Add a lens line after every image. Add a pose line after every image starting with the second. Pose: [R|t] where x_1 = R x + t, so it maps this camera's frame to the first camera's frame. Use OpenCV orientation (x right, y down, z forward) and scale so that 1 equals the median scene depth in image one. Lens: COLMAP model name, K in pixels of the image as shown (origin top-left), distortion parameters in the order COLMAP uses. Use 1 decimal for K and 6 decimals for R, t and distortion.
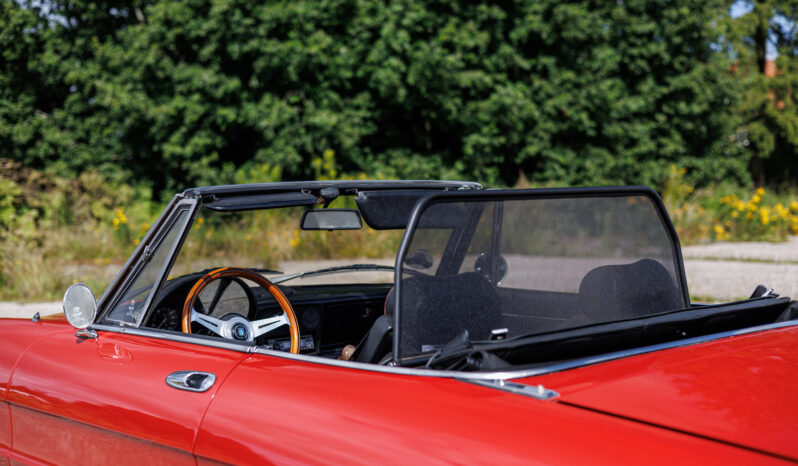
lens RADIAL K [[1149.3, 0, 479.2], [0, 1149.3, 233.1], [0, 0, 1]] dist [-0.019022, 0.053309]
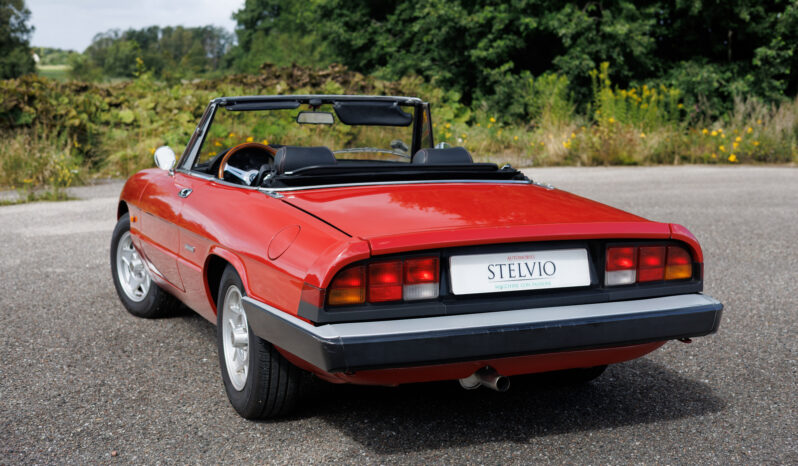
lens RADIAL K [[1211.8, 0, 399.0], [0, 1211.8, 233.0], [0, 0, 1]] dist [-0.126534, 0.085723]
pose [[0.923153, 0.063212, -0.379200, 0.105822], [-0.033407, 0.995848, 0.084677, 0.000525], [0.382978, -0.065501, 0.921432, -0.096458]]
